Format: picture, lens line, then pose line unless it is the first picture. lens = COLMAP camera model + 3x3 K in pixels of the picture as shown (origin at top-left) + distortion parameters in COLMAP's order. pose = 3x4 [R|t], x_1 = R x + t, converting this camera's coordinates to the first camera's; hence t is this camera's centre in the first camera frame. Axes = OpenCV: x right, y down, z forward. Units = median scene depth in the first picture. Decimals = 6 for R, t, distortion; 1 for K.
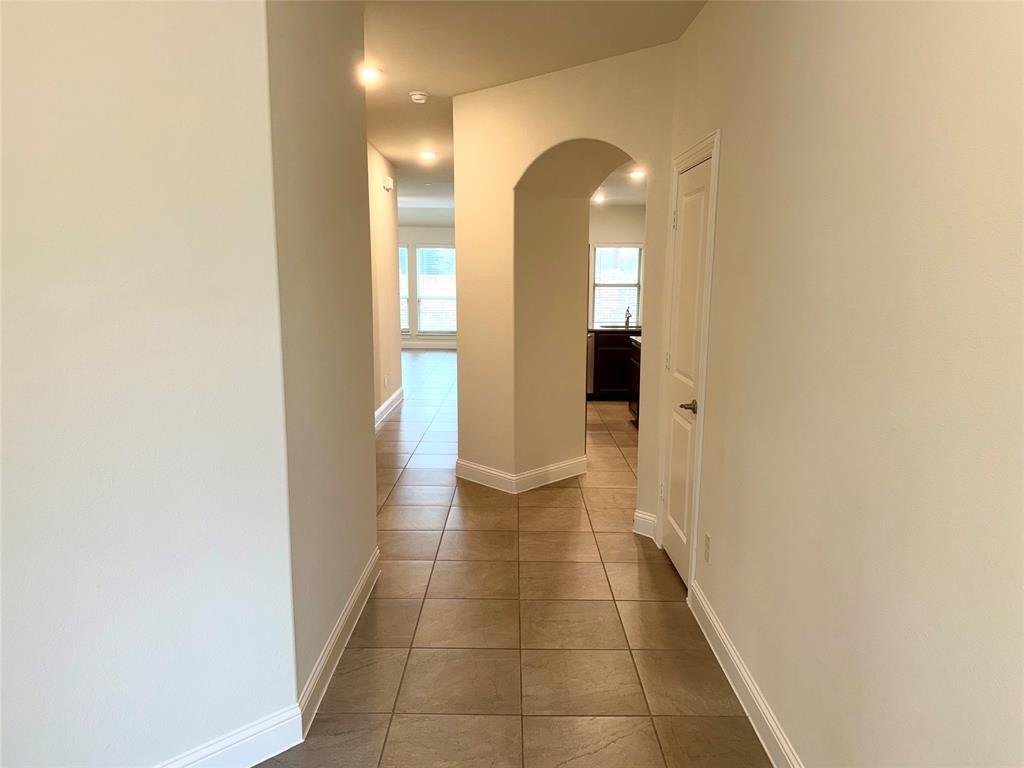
lens RADIAL K [[713.4, 0, 514.4], [0, 713.4, 382.2], [0, 0, 1]] dist [0.046172, -0.016303]
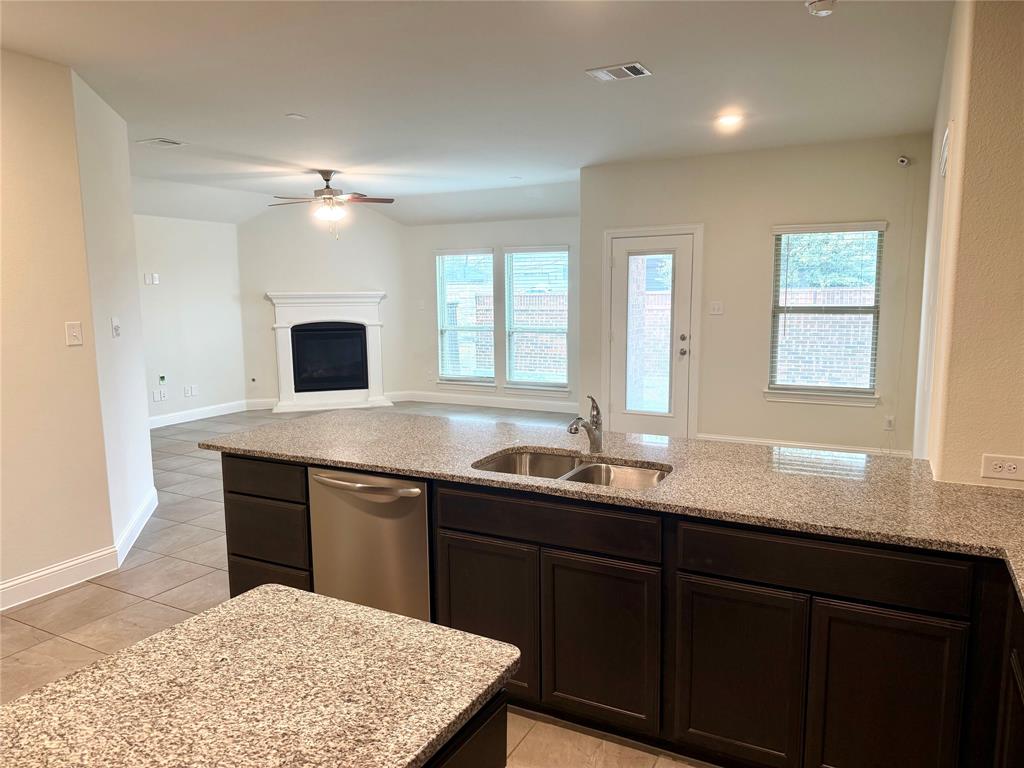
lens RADIAL K [[713.4, 0, 508.0], [0, 713.4, 389.7], [0, 0, 1]] dist [0.046172, -0.016303]
pose [[0.887270, 0.048388, -0.458706, 0.177166], [-0.055897, 0.998433, -0.002797, -0.069240], [0.457851, 0.028121, 0.888584, 0.476035]]
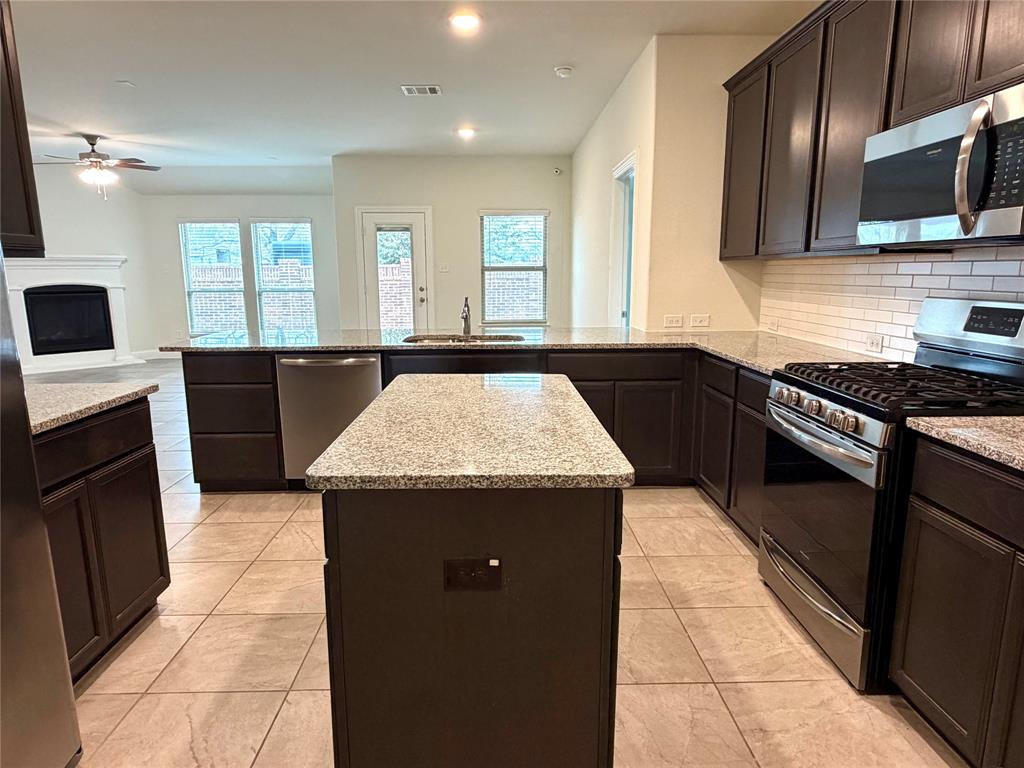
lens RADIAL K [[605.8, 0, 506.8], [0, 605.8, 380.5], [0, 0, 1]] dist [-0.005328, -0.002459]
pose [[0.999567, -0.013633, 0.026092, 0.117875], [0.013006, 0.999626, 0.024063, -0.038939], [-0.026410, -0.023713, 0.999370, 0.393711]]
